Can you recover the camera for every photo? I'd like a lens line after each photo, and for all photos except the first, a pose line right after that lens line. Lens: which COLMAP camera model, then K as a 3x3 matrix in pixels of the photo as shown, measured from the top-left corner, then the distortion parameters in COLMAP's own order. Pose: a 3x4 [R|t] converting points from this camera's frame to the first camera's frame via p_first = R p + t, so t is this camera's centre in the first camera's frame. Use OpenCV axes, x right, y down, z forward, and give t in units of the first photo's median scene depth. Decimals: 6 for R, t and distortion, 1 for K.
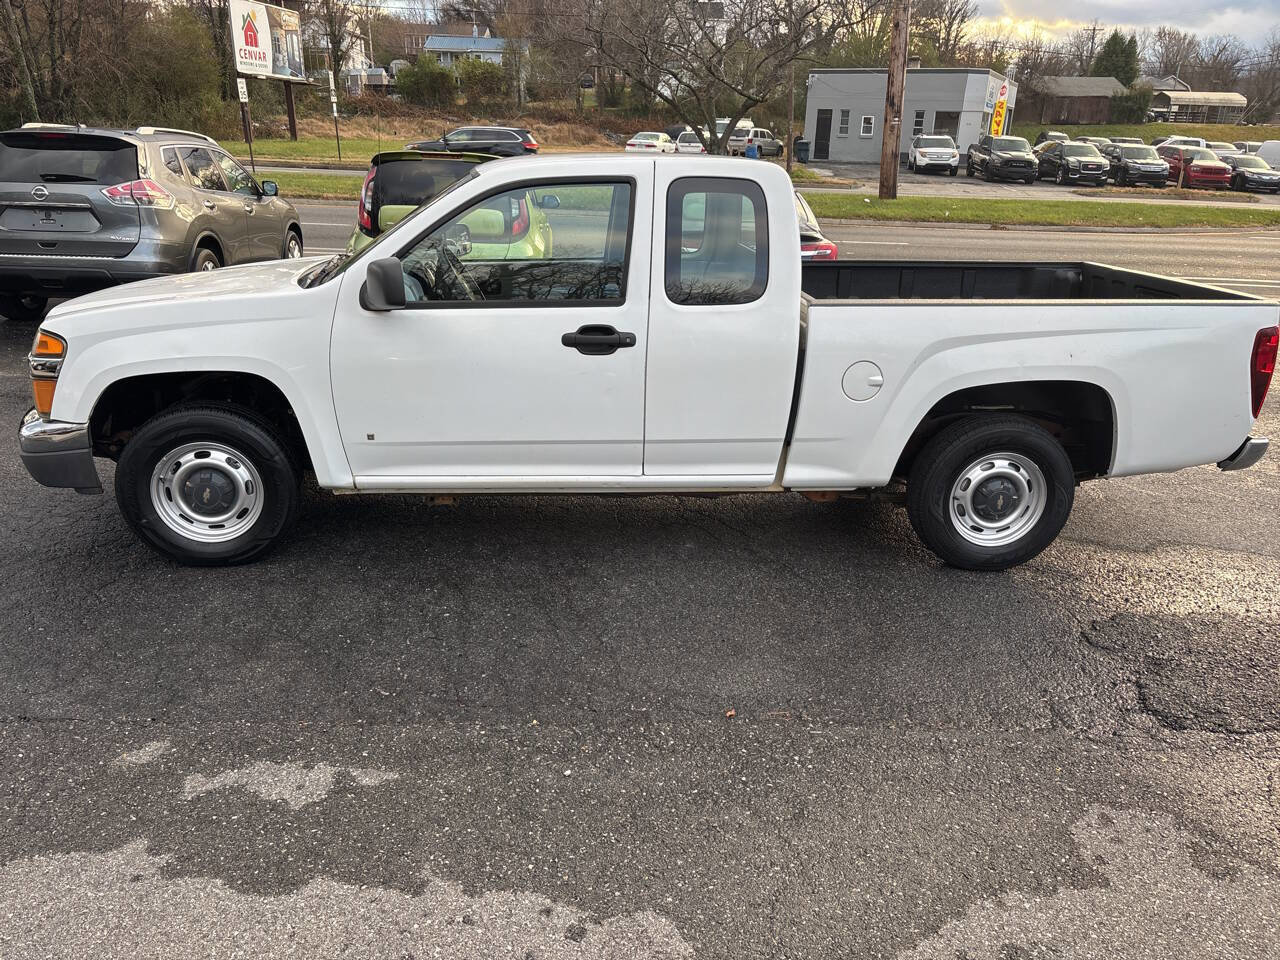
lens RADIAL K [[995.8, 0, 633.9], [0, 995.8, 488.2], [0, 0, 1]] dist [0.060447, -0.068249]
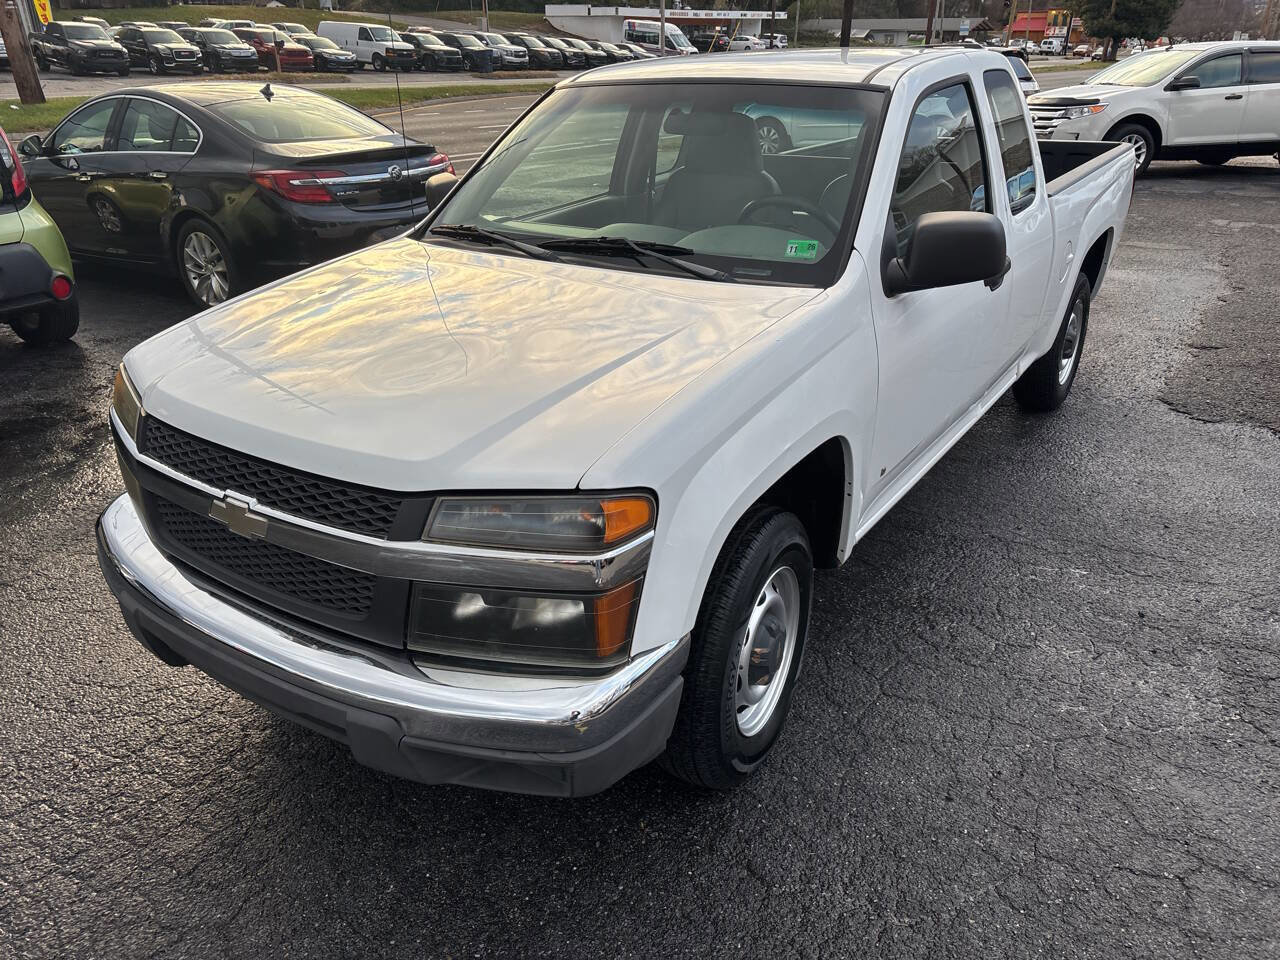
lens RADIAL K [[995.8, 0, 641.6], [0, 995.8, 478.3], [0, 0, 1]] dist [0.060447, -0.068249]
pose [[0.589191, -0.352193, 0.727196, -0.159232], [0.284643, 0.932779, 0.221137, -0.045364], [-0.756196, 0.076699, 0.649834, 0.118743]]
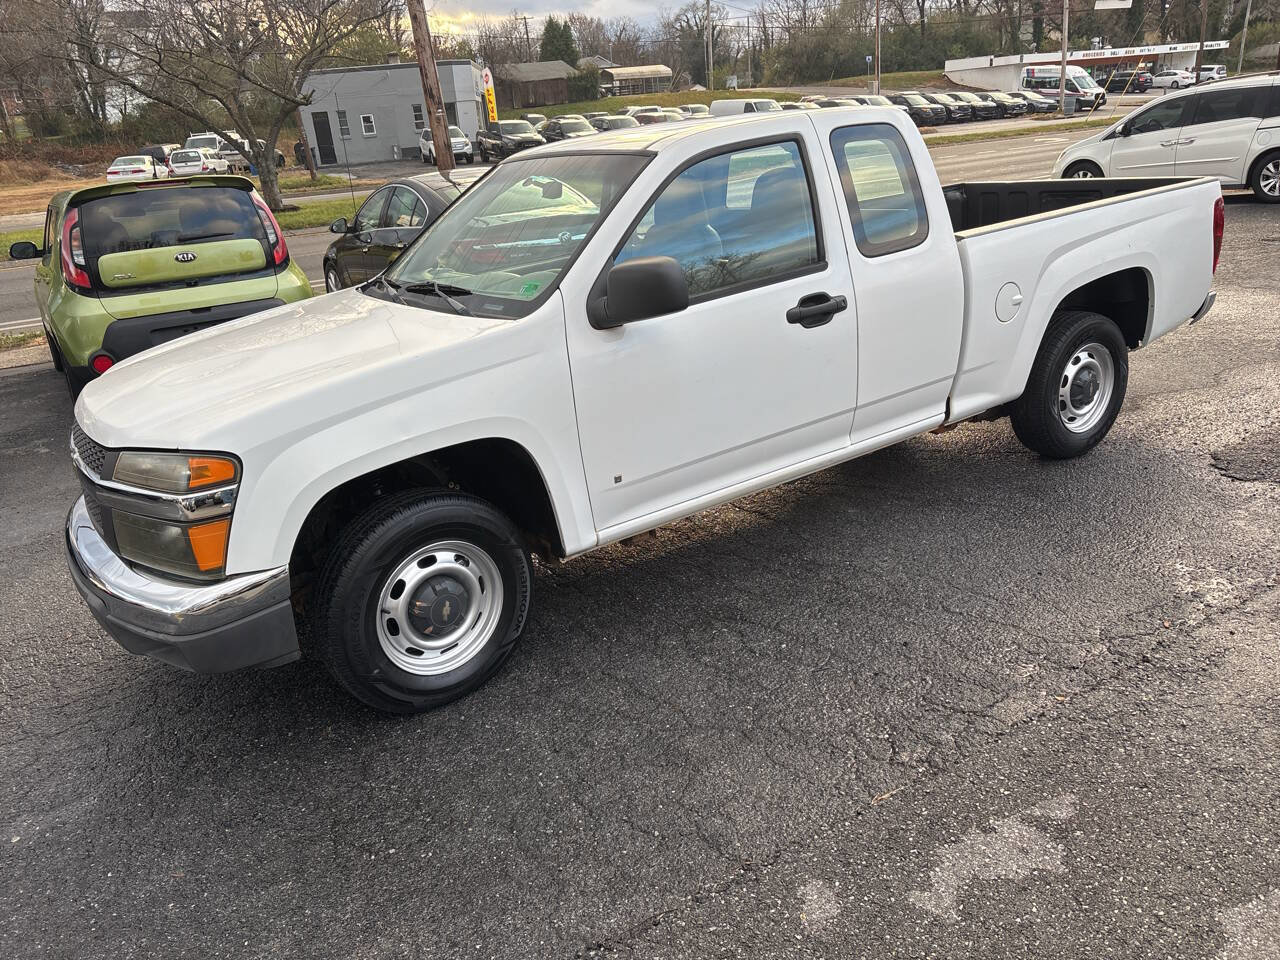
lens RADIAL K [[995.8, 0, 639.0], [0, 995.8, 478.8], [0, 0, 1]] dist [0.060447, -0.068249]
pose [[0.853944, -0.266115, 0.447171, -0.111010], [0.270385, 0.961143, 0.055641, -0.016619], [-0.444602, 0.073394, 0.892716, 0.045561]]
